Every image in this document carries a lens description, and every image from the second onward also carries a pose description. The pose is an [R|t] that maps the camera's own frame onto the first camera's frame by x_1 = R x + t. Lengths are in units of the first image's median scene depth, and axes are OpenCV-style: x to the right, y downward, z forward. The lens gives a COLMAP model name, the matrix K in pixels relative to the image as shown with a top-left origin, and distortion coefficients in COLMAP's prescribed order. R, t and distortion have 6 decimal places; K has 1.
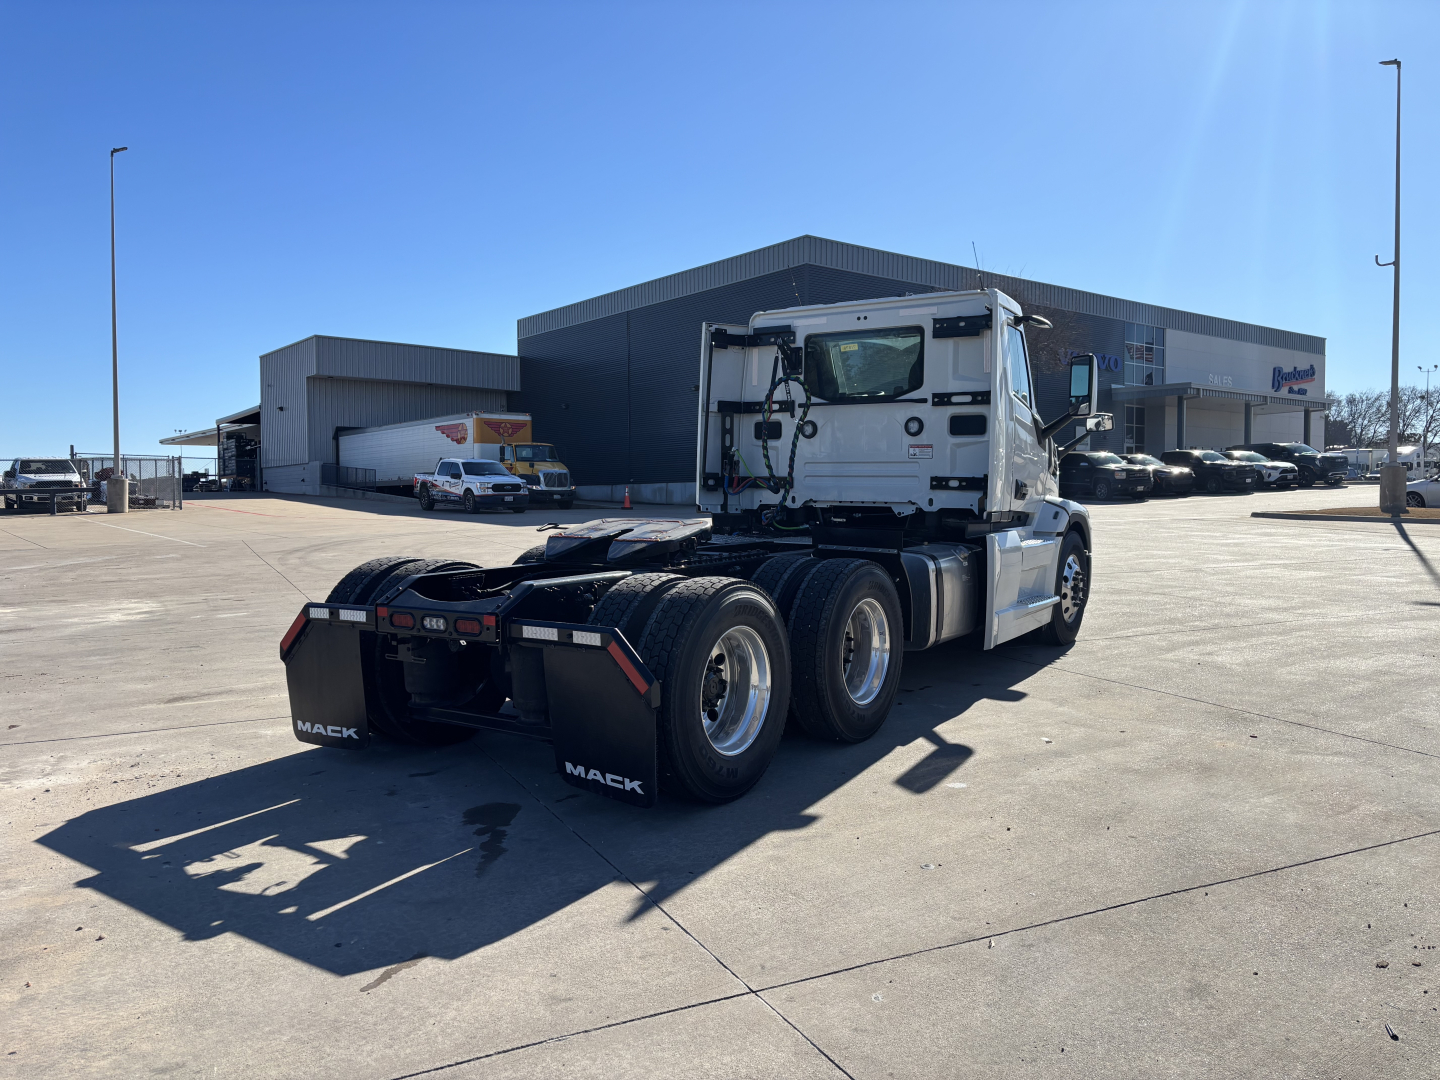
lens RADIAL K [[1070.0, 0, 718.5], [0, 1070.0, 529.9], [0, 0, 1]] dist [0.009882, 0.003344]
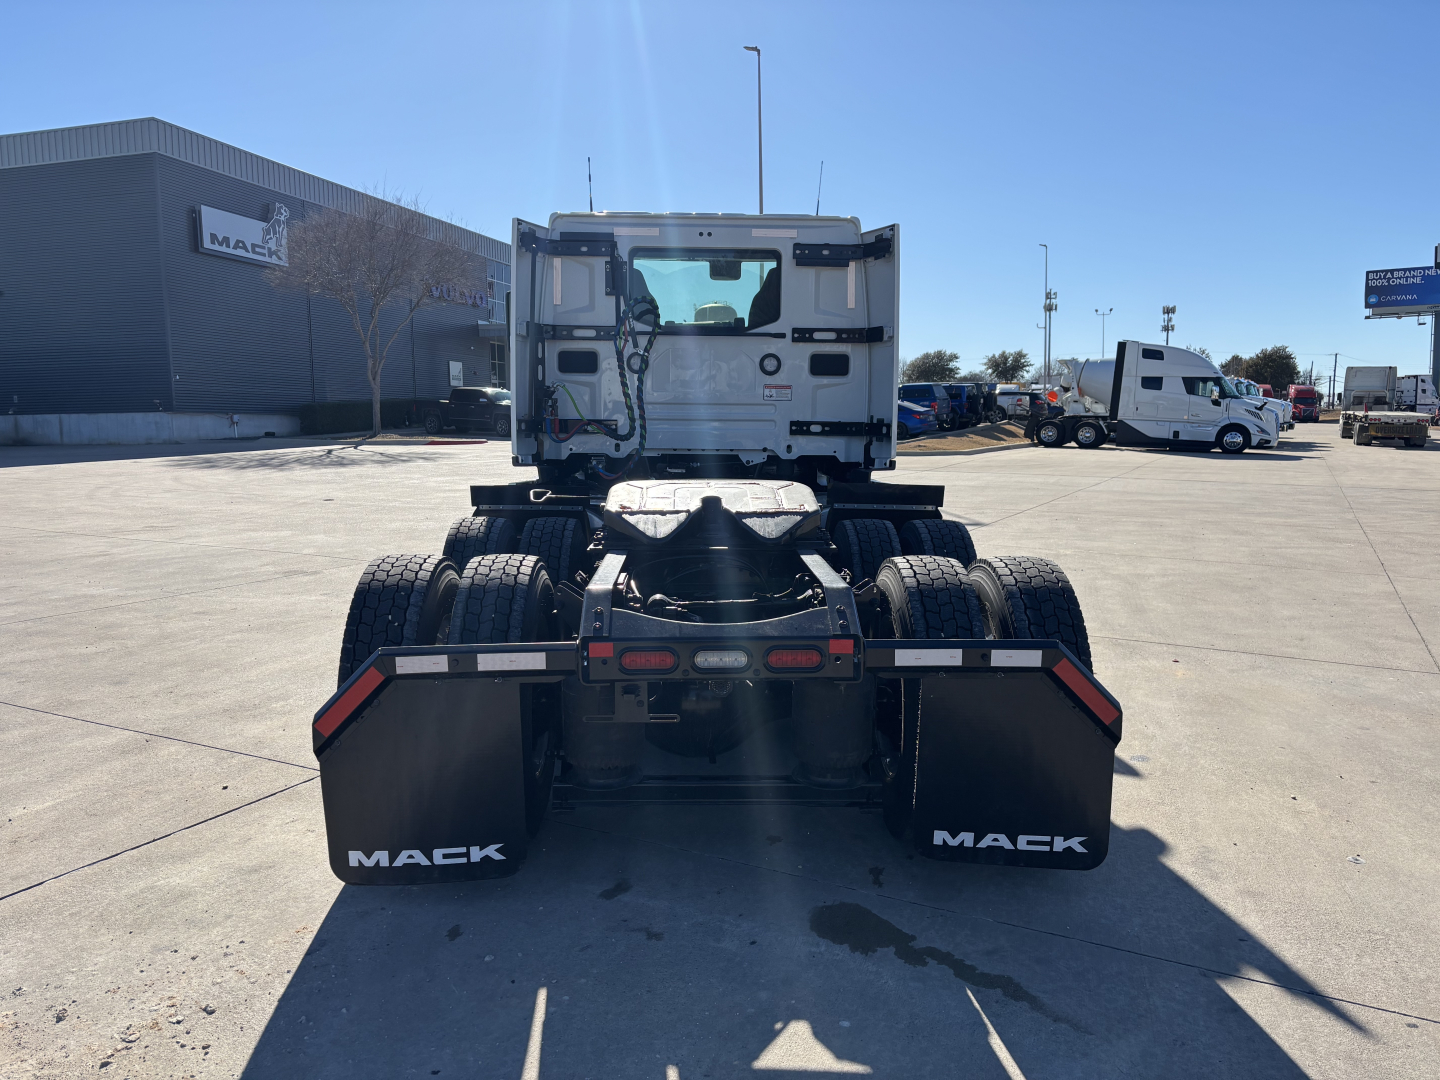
lens RADIAL K [[1070.0, 0, 719.1], [0, 1070.0, 545.8], [0, 0, 1]] dist [0.009882, 0.003344]
pose [[0.816366, -0.064267, 0.573948, -0.380356], [0.020428, 0.996381, 0.082512, -0.020398], [-0.577173, -0.055635, 0.814724, 0.292523]]
